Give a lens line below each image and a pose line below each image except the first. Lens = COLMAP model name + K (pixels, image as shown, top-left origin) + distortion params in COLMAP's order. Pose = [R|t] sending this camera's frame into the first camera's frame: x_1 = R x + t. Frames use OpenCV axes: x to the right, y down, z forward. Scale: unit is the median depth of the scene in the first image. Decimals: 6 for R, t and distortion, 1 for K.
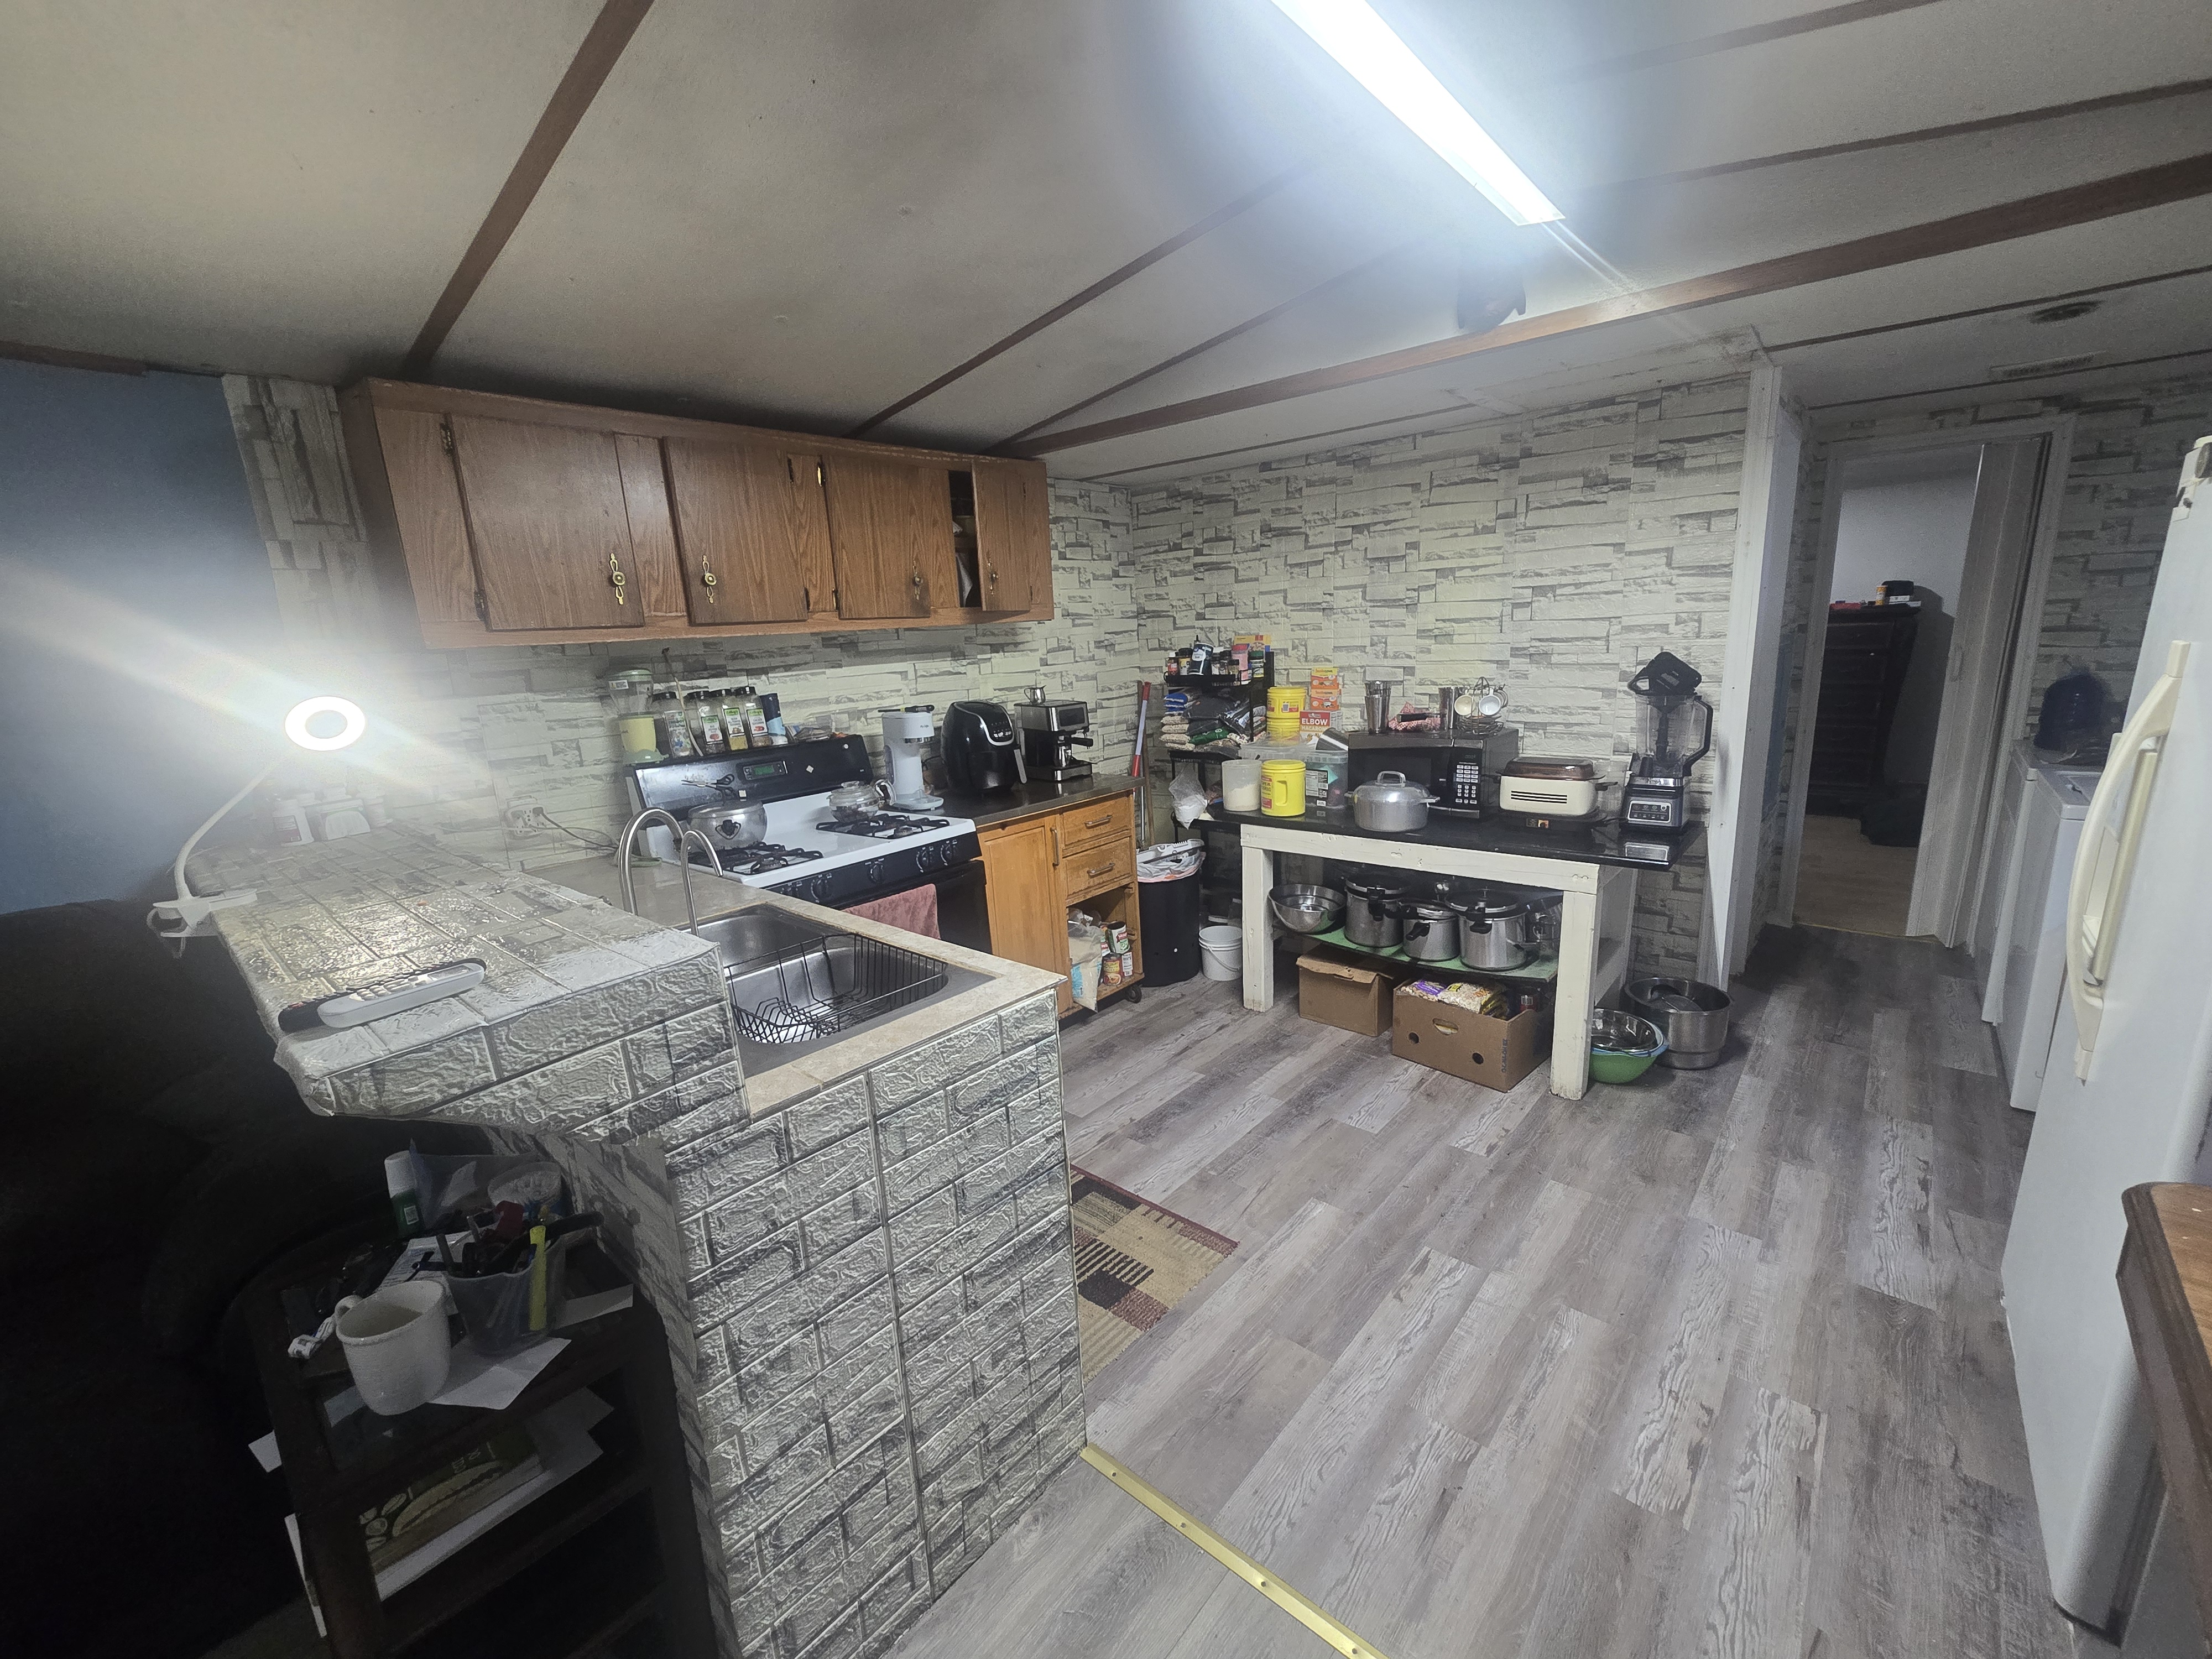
lens RADIAL K [[916.2, 0, 1106.0], [0, 916.2, 829.5], [0, 0, 1]] dist [-0.000873, 0.000210]
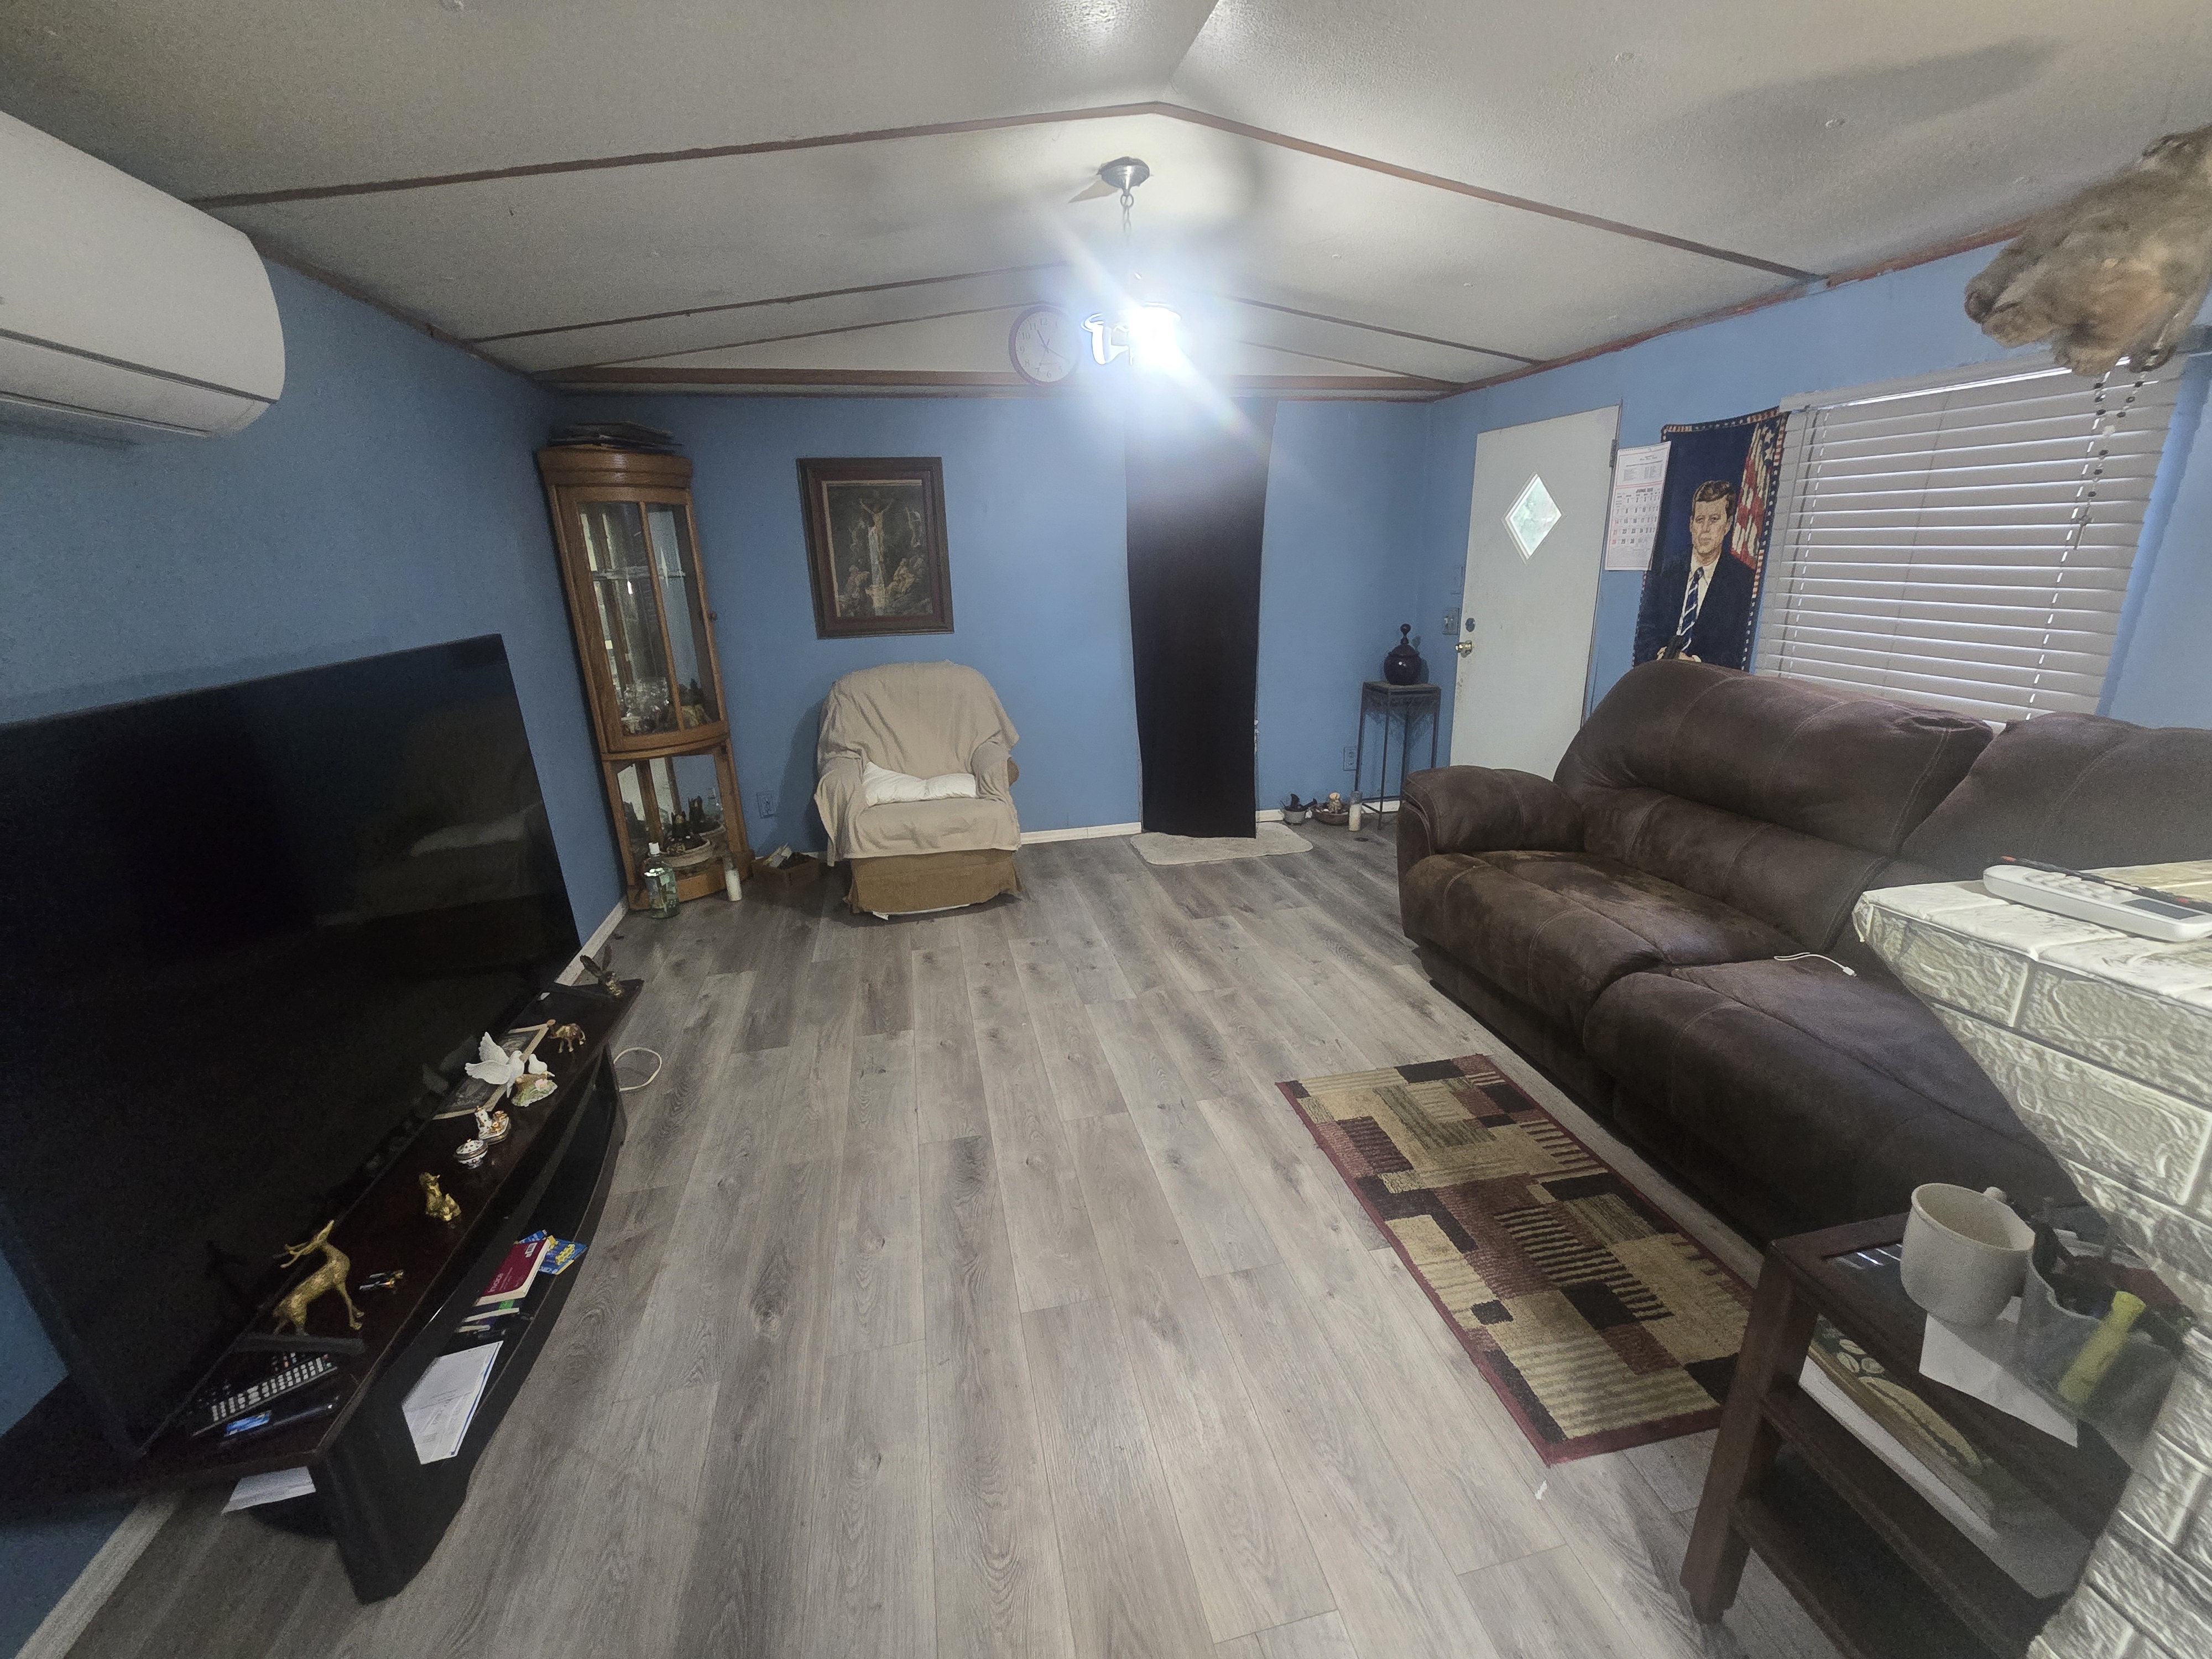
lens RADIAL K [[916.2, 0, 1106.0], [0, 916.2, 829.5], [0, 0, 1]] dist [-0.000873, 0.000210]
pose [[-0.595497, 0.296178, -0.746768, 0.336136], [-0.114905, 0.888599, 0.444060, -0.137034], [0.795098, 0.350244, -0.495125, 0.713671]]
